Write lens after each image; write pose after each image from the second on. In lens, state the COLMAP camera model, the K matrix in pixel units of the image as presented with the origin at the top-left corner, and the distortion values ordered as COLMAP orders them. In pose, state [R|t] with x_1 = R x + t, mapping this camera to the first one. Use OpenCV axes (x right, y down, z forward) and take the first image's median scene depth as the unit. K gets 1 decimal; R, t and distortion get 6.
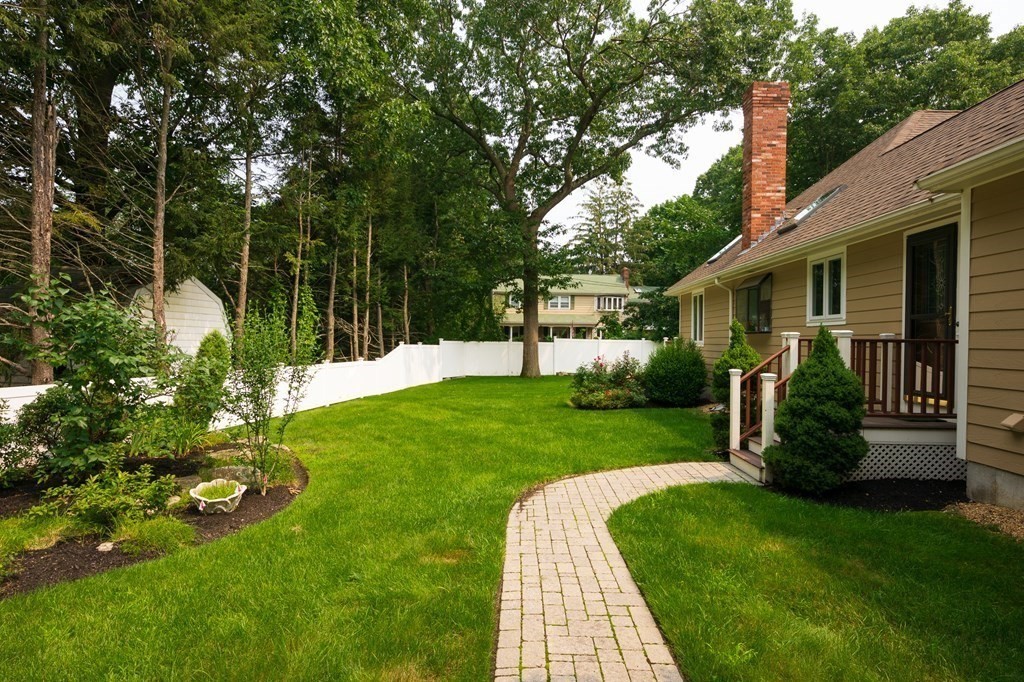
lens RADIAL K [[551.8, 0, 512.0], [0, 551.8, 341.0], [0, 0, 1]] dist [-0.001128, -0.000084]
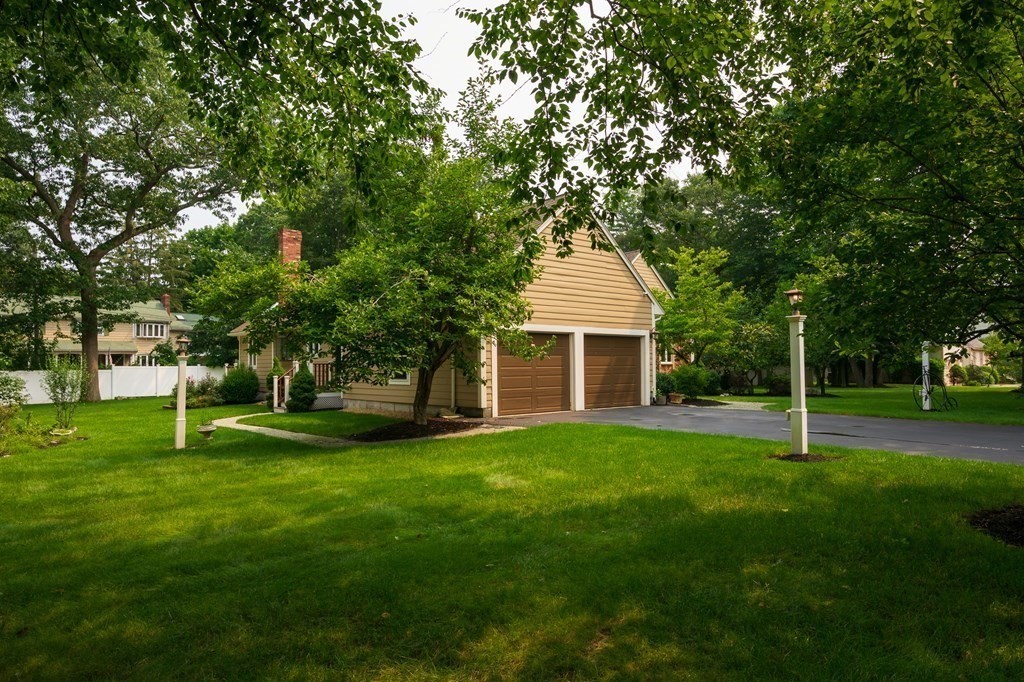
lens RADIAL K [[626.6, 0, 512.2], [0, 626.6, 358.5], [0, 0, 1]] dist [-0.000505, 0.000102]
pose [[0.734299, -0.005382, 0.678805, -0.193998], [0.014494, 0.999865, -0.007751, 0.002140], [-0.678671, 0.015530, 0.734278, -0.479219]]
